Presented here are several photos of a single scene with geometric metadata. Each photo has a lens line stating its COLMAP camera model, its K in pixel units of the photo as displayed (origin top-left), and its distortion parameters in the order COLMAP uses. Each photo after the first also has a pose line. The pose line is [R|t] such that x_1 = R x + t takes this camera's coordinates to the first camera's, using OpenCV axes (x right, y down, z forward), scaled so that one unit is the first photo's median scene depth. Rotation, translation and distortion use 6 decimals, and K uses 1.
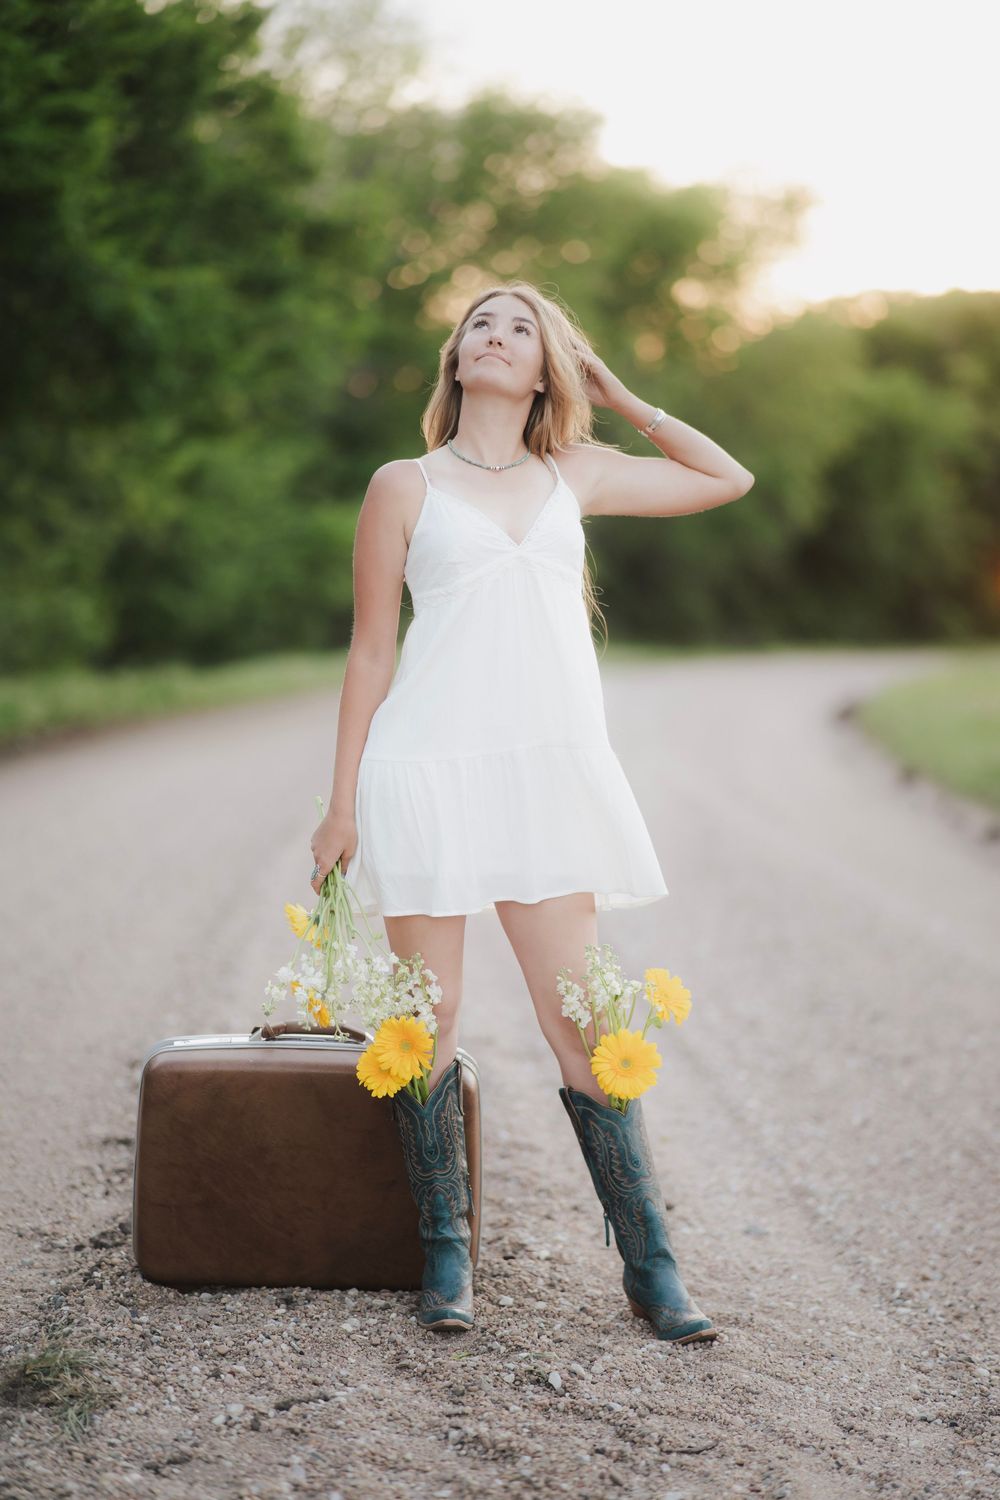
lens RADIAL K [[3706.9, 0, 500.0], [0, 3706.9, 750.0], [0, 0, 1]] dist [0.006712, -0.206746]
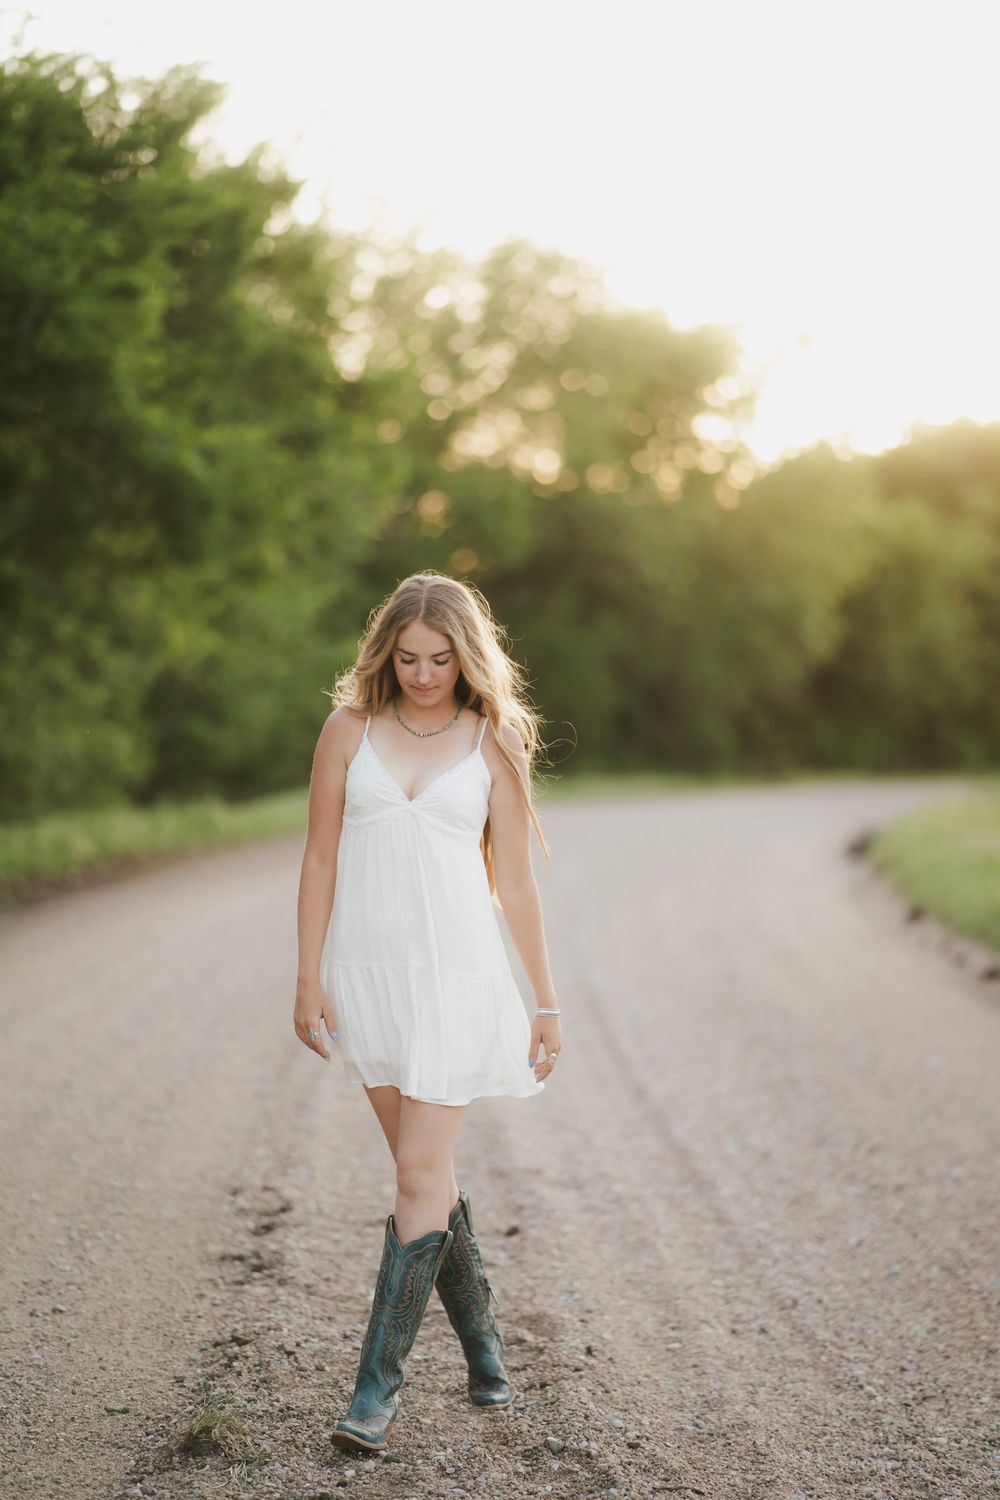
lens RADIAL K [[3741.2, 0, 499.1], [0, 3741.2, 495.1], [0, 0, 1]] dist [-0.057541, 0.172683]
pose [[0.999989, -0.000469, -0.004732, -0.012306], [0.000001, 0.995144, -0.098431, -0.022313], [0.004755, 0.098429, 0.995133, -0.238756]]
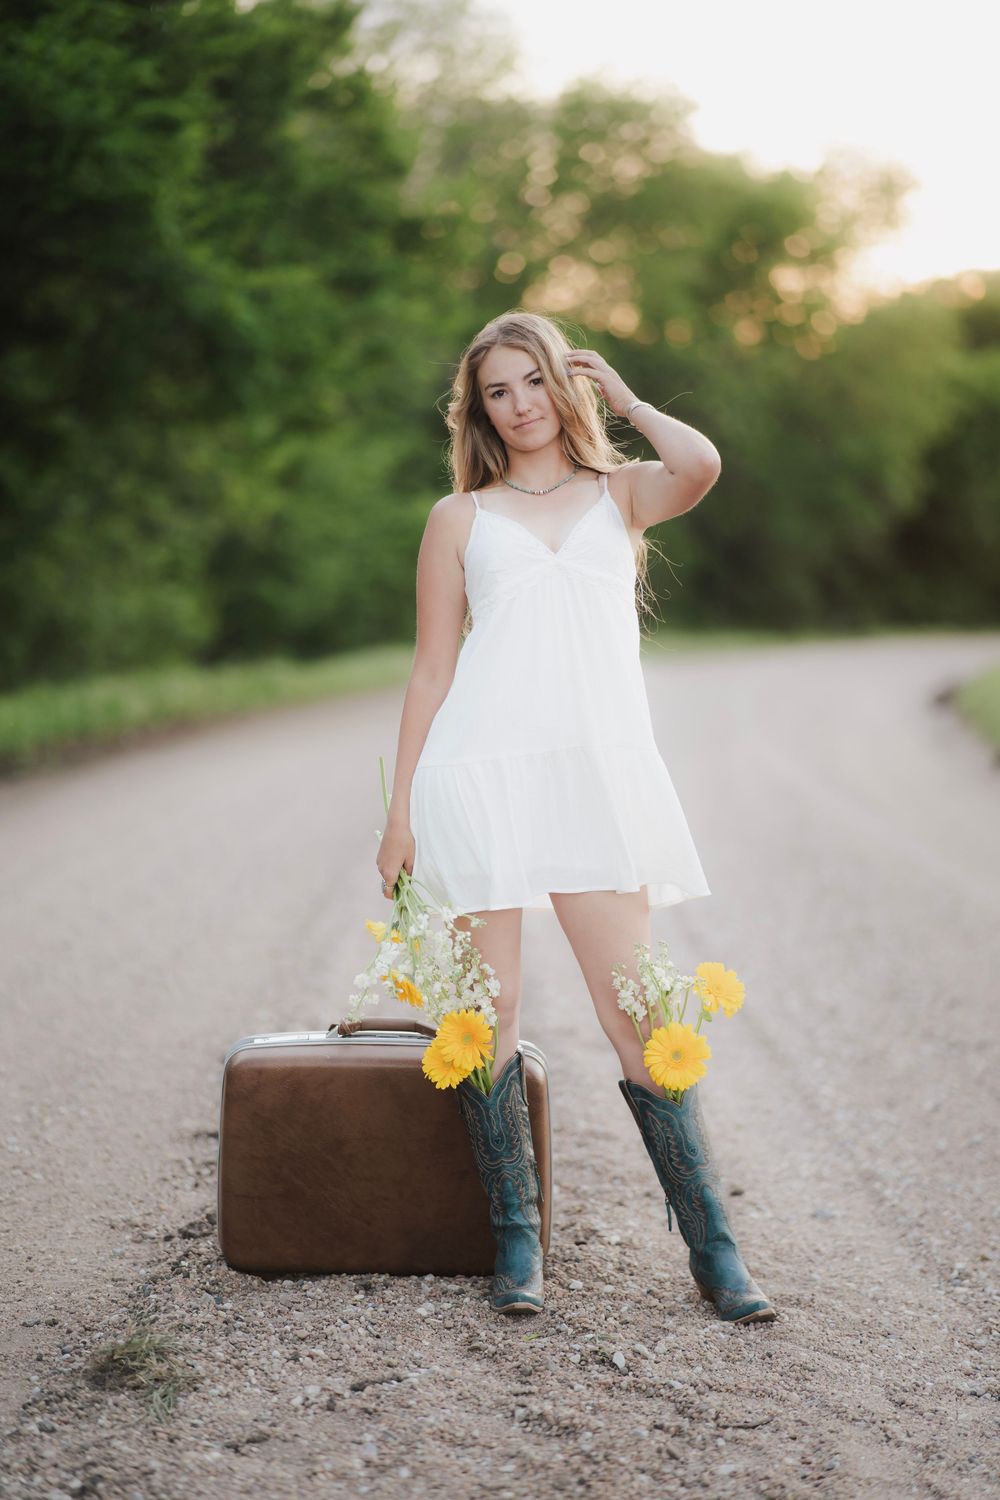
lens RADIAL K [[3706.9, 0, 500.0], [0, 3706.9, 750.0], [0, 0, 1]] dist [0.006712, -0.206746]
pose [[0.999454, -0.015007, -0.029438, 0.011104], [0.015116, 0.999880, 0.003492, -0.004473], [0.029382, -0.003935, 0.999561, -0.033202]]
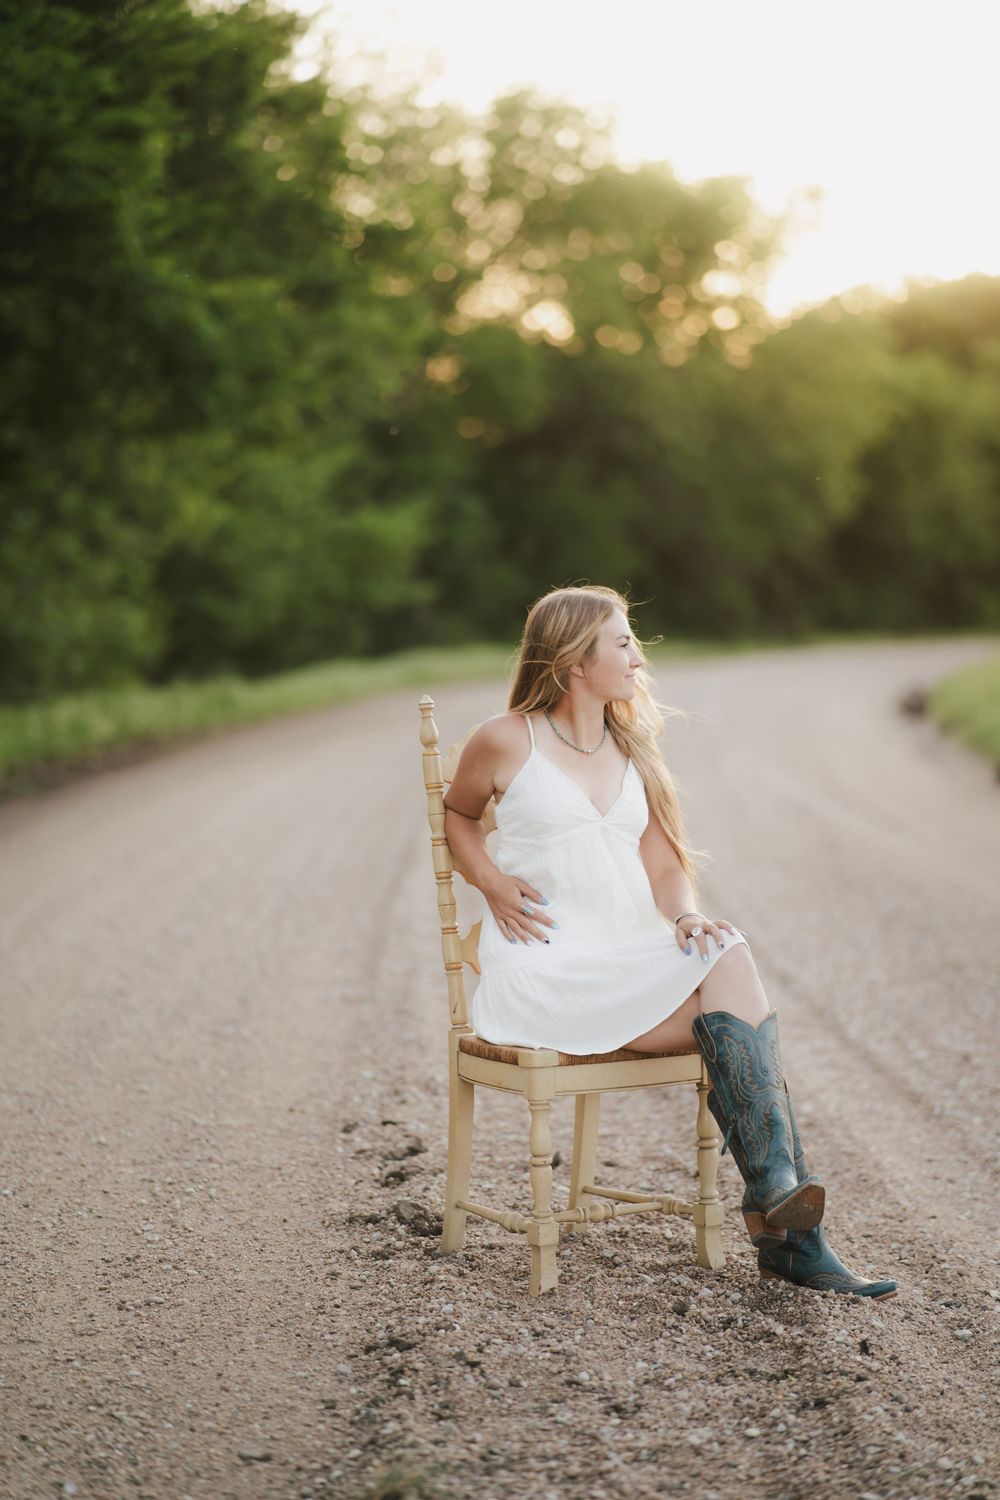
lens RADIAL K [[3682.5, 0, 500.0], [0, 3682.5, 750.0], [0, 0, 1]] dist [-0.029321, -0.046118]
pose [[0.999626, -0.027244, -0.002540, -0.067236], [0.027251, 0.999625, 0.002774, -0.017777], [0.002464, -0.002842, 0.999993, 0.059682]]
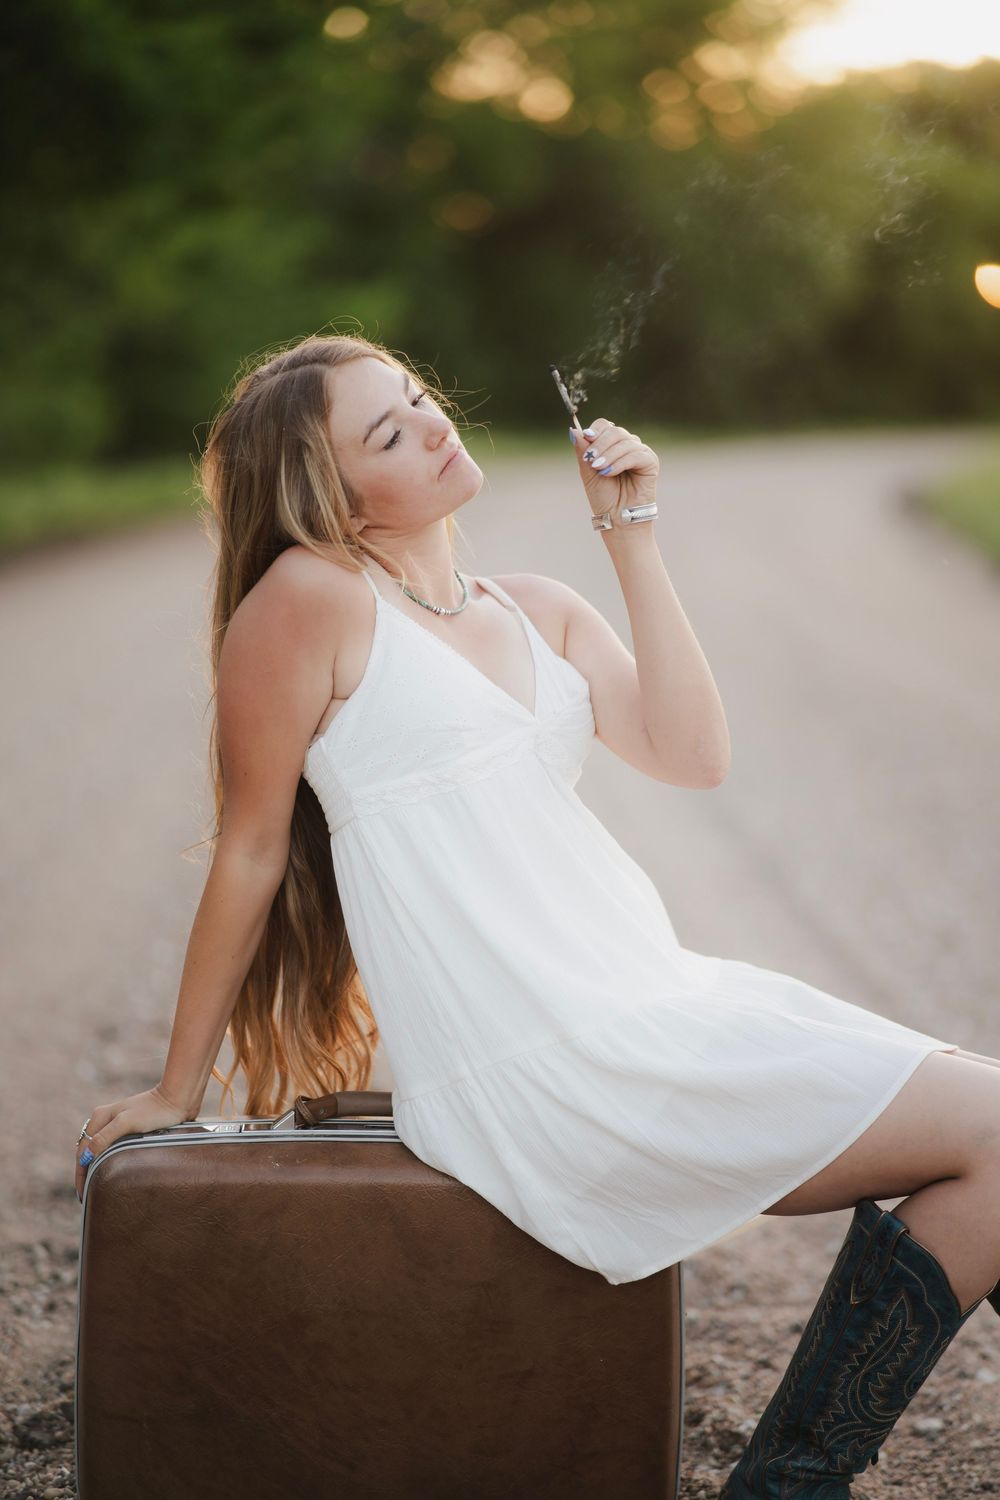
lens RADIAL K [[3699.6, 0, 500.0], [0, 3699.6, 750.0], [0, 0, 1]] dist [0.068355, 0.206779]
pose [[0.999868, -0.015630, -0.004429, -0.024882], [0.015853, 0.998311, 0.055890, -0.009598], [0.003548, -0.055953, 0.998427, 0.369860]]
